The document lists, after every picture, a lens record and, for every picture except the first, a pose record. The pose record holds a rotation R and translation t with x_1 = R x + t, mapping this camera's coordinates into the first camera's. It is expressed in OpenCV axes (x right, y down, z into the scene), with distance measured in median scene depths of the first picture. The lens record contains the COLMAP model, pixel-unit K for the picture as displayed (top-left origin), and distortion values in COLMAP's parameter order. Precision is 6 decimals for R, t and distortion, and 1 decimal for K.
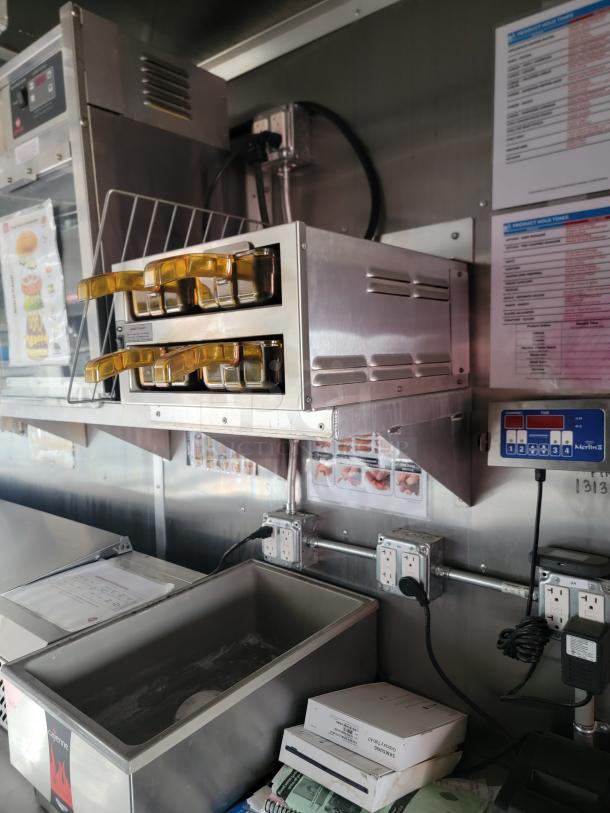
lens RADIAL K [[570.3, 0, 310.6], [0, 570.3, 407.1], [0, 0, 1]] dist [0.077487, -0.066533]
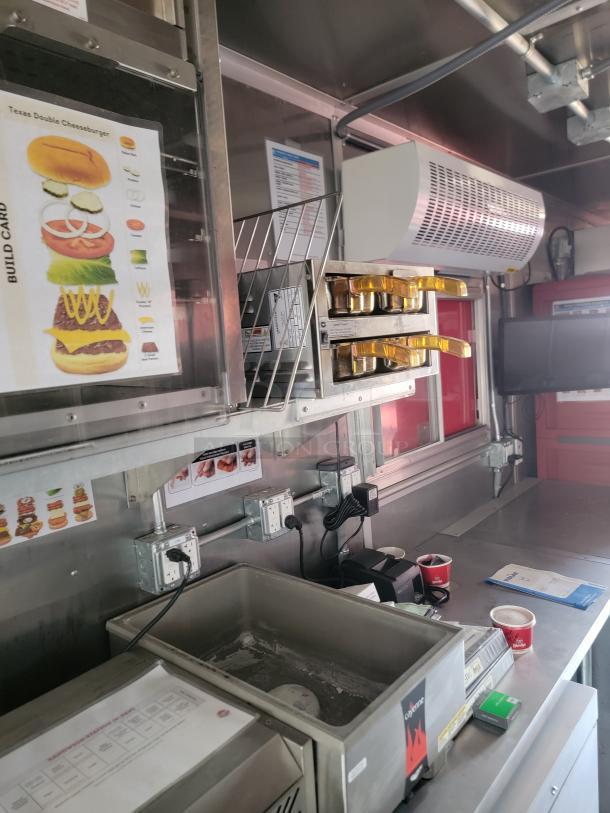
lens RADIAL K [[576.6, 0, 303.8], [0, 576.6, 419.7], [0, 0, 1]] dist [0.090205, -0.068732]
pose [[0.015145, -0.112848, 0.993497, -1.079306], [0.159617, 0.981142, 0.109011, -0.068668], [-0.987063, 0.156928, 0.032872, 0.812588]]
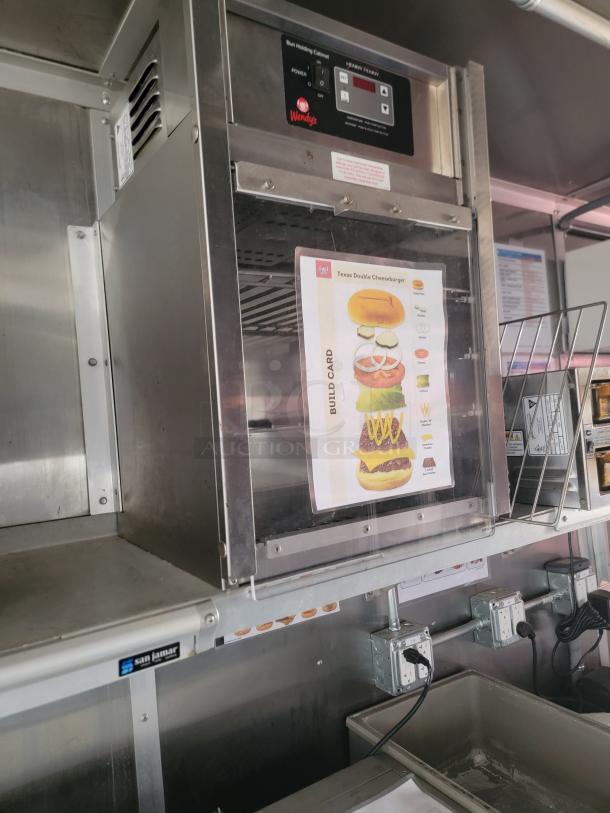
lens RADIAL K [[577.5, 0, 294.0], [0, 577.5, 402.7], [0, 0, 1]] dist [0.086623, -0.072464]
pose [[0.302437, 0.026523, 0.952800, -1.136915], [0.144803, 0.986732, -0.073430, -0.146607], [-0.942106, 0.160177, 0.294583, 0.926449]]
